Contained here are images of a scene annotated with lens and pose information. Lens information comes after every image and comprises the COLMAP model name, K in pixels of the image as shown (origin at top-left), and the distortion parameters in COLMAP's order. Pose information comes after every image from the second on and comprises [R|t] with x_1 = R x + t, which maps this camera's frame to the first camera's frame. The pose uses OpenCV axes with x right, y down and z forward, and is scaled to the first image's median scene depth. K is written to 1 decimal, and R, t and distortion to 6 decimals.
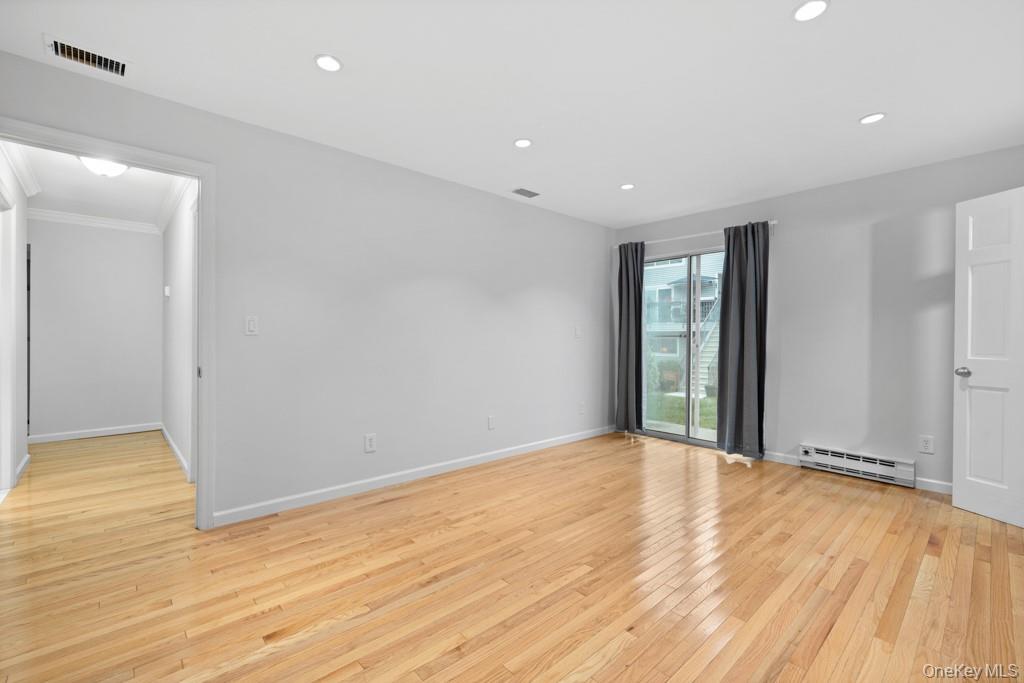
lens RADIAL K [[437.4, 0, 492.5], [0, 437.4, 338.2], [0, 0, 1]] dist [-0.000968, 0.000005]
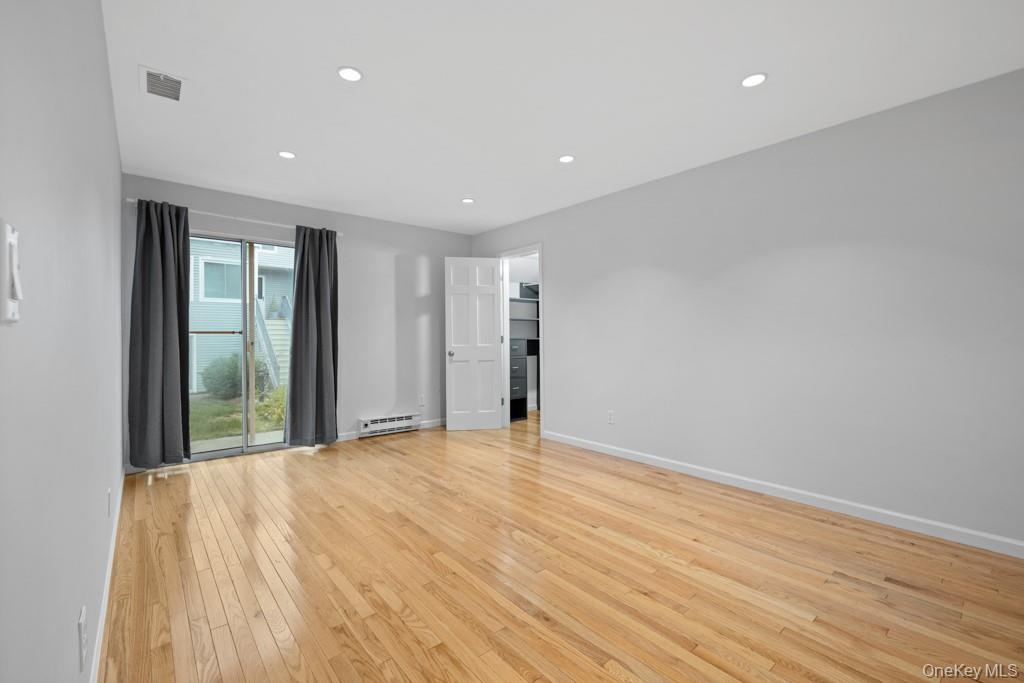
lens RADIAL K [[437.4, 0, 508.1], [0, 437.4, 338.4], [0, 0, 1]] dist [-0.000968, 0.000005]
pose [[0.017637, -0.010437, 0.999790, -0.578029], [0.002022, 0.999944, 0.010403, -0.002006], [-0.999842, 0.001839, 0.017658, 0.612446]]
